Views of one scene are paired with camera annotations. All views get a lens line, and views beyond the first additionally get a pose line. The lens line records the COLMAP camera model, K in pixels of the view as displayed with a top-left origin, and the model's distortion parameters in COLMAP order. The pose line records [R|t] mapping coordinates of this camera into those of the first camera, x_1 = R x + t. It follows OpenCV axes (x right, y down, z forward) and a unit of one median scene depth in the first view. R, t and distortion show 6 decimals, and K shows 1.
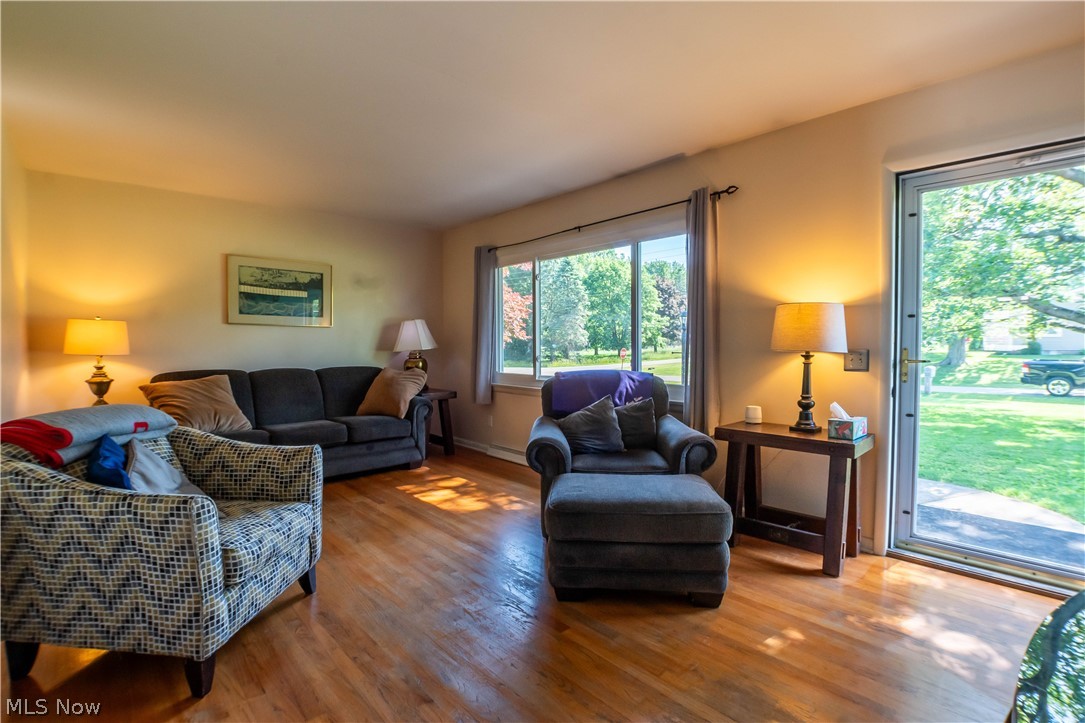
lens RADIAL K [[501.4, 0, 536.7], [0, 501.4, 359.9], [0, 0, 1]] dist [-0.033030, 0.000326]
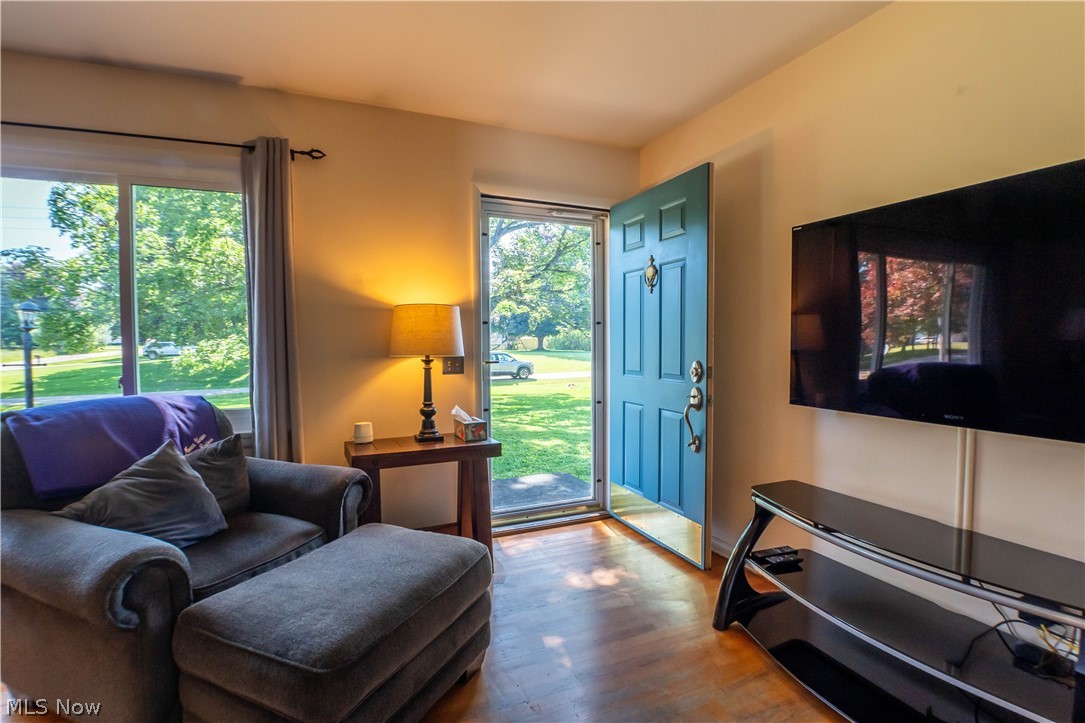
lens RADIAL K [[501.4, 0, 536.7], [0, 501.4, 359.9], [0, 0, 1]] dist [-0.033030, 0.000326]
pose [[0.325201, -0.027731, 0.945238, -0.250860], [0.038003, 0.999146, 0.016238, -0.014832], [-0.944881, 0.030641, 0.325977, 0.425208]]
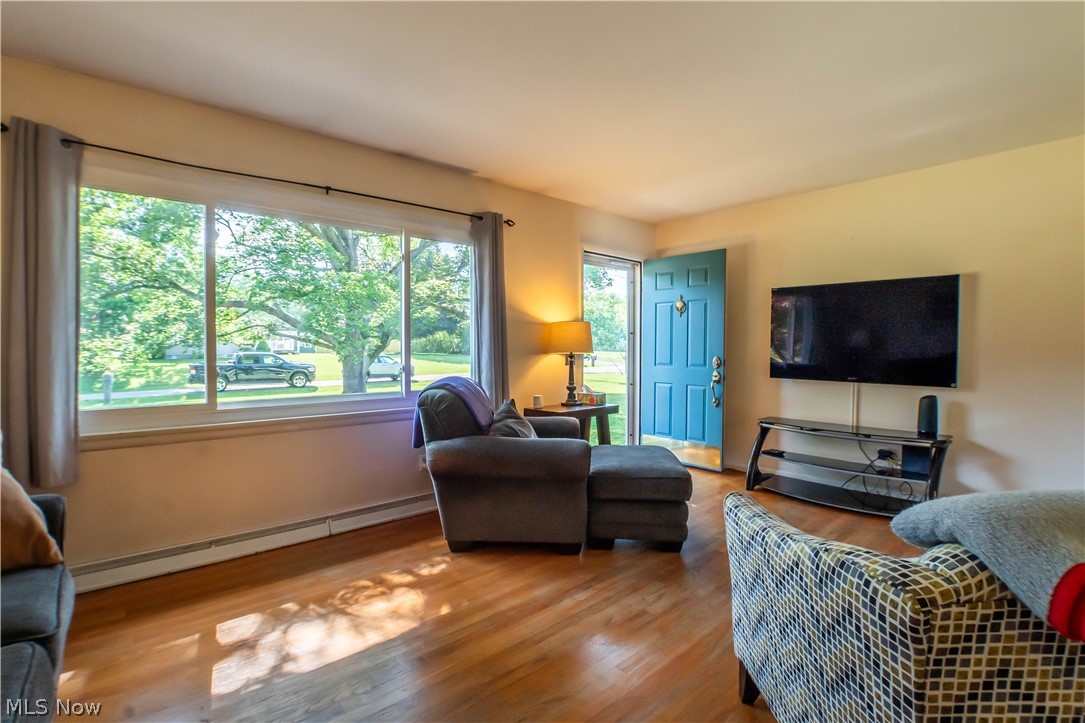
lens RADIAL K [[489.7, 0, 538.1], [0, 489.7, 360.5], [0, 0, 1]] dist [-0.037322, 0.000201]
pose [[0.021633, -0.022684, 0.999509, -0.827767], [0.033429, 0.999200, 0.021954, -0.027101], [-0.999207, 0.032937, 0.022374, 0.923632]]
